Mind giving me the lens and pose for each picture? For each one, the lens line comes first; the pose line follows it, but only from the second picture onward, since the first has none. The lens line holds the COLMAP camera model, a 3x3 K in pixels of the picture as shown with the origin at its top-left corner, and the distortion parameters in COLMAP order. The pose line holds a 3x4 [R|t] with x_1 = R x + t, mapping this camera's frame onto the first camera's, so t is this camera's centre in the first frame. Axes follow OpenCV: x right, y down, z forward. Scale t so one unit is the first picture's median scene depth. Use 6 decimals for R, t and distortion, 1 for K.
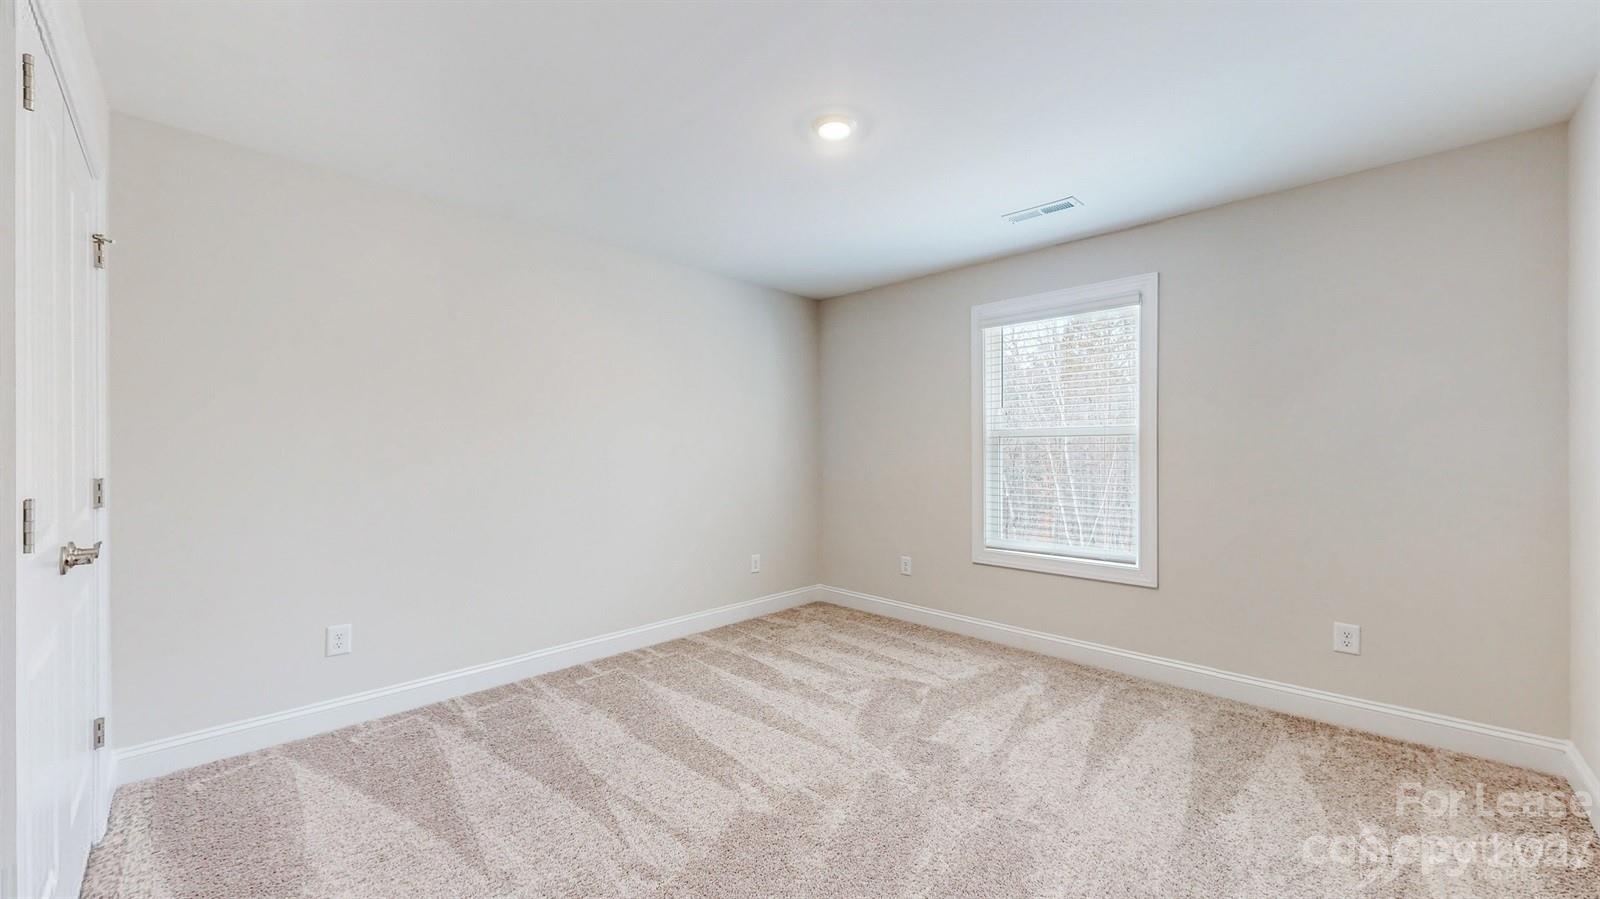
lens RADIAL K [[581.8, 0, 801.4], [0, 581.8, 452.3], [0, 0, 1]] dist [-0.001035, 0.000151]
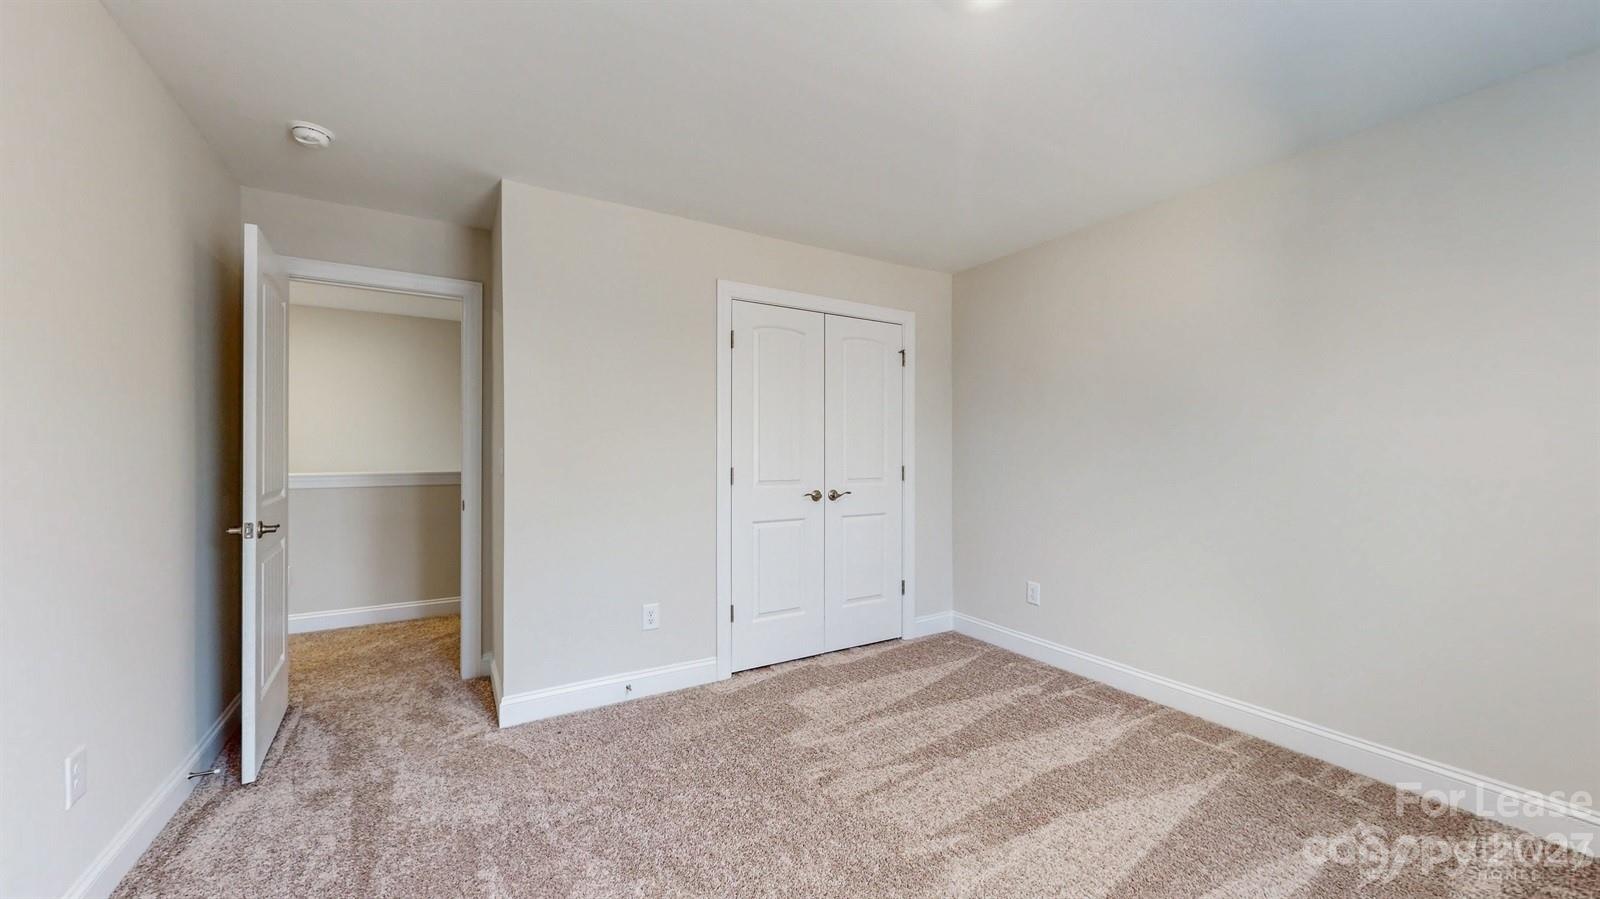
lens RADIAL K [[581.8, 0, 795.4], [0, 581.8, 447.1], [0, 0, 1]] dist [-0.001035, 0.000151]
pose [[-0.245617, 0.000597, -0.969367, 0.625125], [0.005637, 0.999984, -0.000812, -0.016241], [0.969351, -0.005664, -0.245617, 0.772935]]
